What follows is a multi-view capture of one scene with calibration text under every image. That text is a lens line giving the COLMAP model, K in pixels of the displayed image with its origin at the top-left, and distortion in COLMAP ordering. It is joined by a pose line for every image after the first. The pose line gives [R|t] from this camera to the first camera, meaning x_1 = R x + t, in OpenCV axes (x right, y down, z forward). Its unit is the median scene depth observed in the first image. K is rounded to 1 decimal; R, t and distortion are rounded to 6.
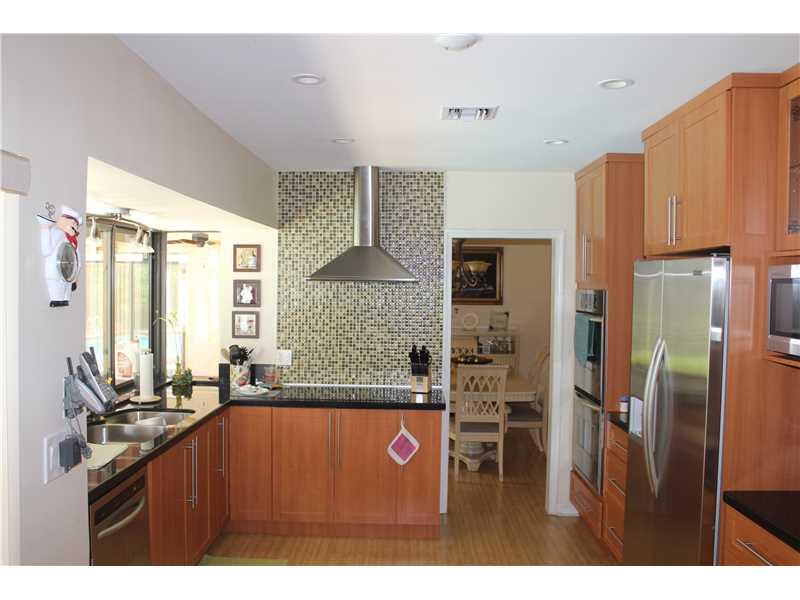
lens RADIAL K [[703.1, 0, 400.0], [0, 703.1, 300.0], [0, 0, 1]] dist [-0.161456, 0.170042]
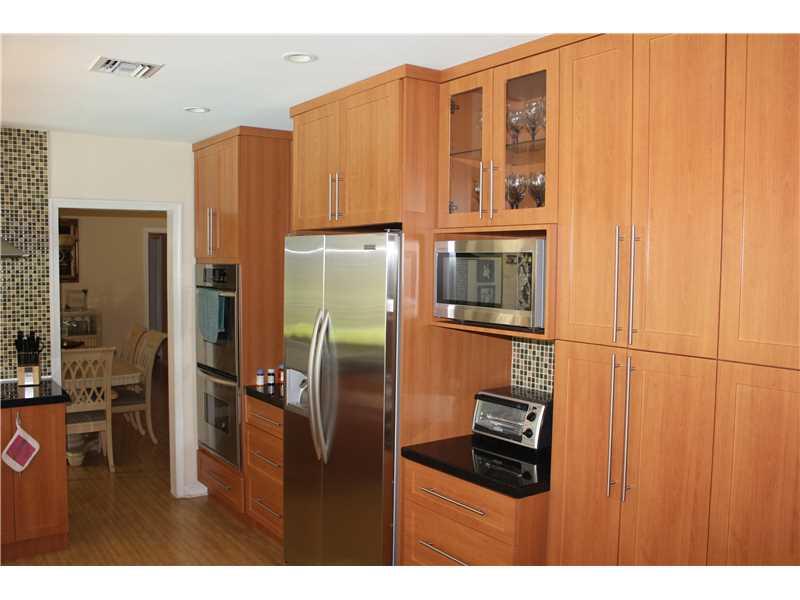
lens RADIAL K [[703.1, 0, 400.0], [0, 703.1, 300.0], [0, 0, 1]] dist [-0.161456, 0.170042]
pose [[0.806970, -0.037579, 0.589395, -0.095239], [0.015688, 0.998985, 0.042214, -0.001872], [-0.590384, -0.024819, 0.806741, 0.052633]]
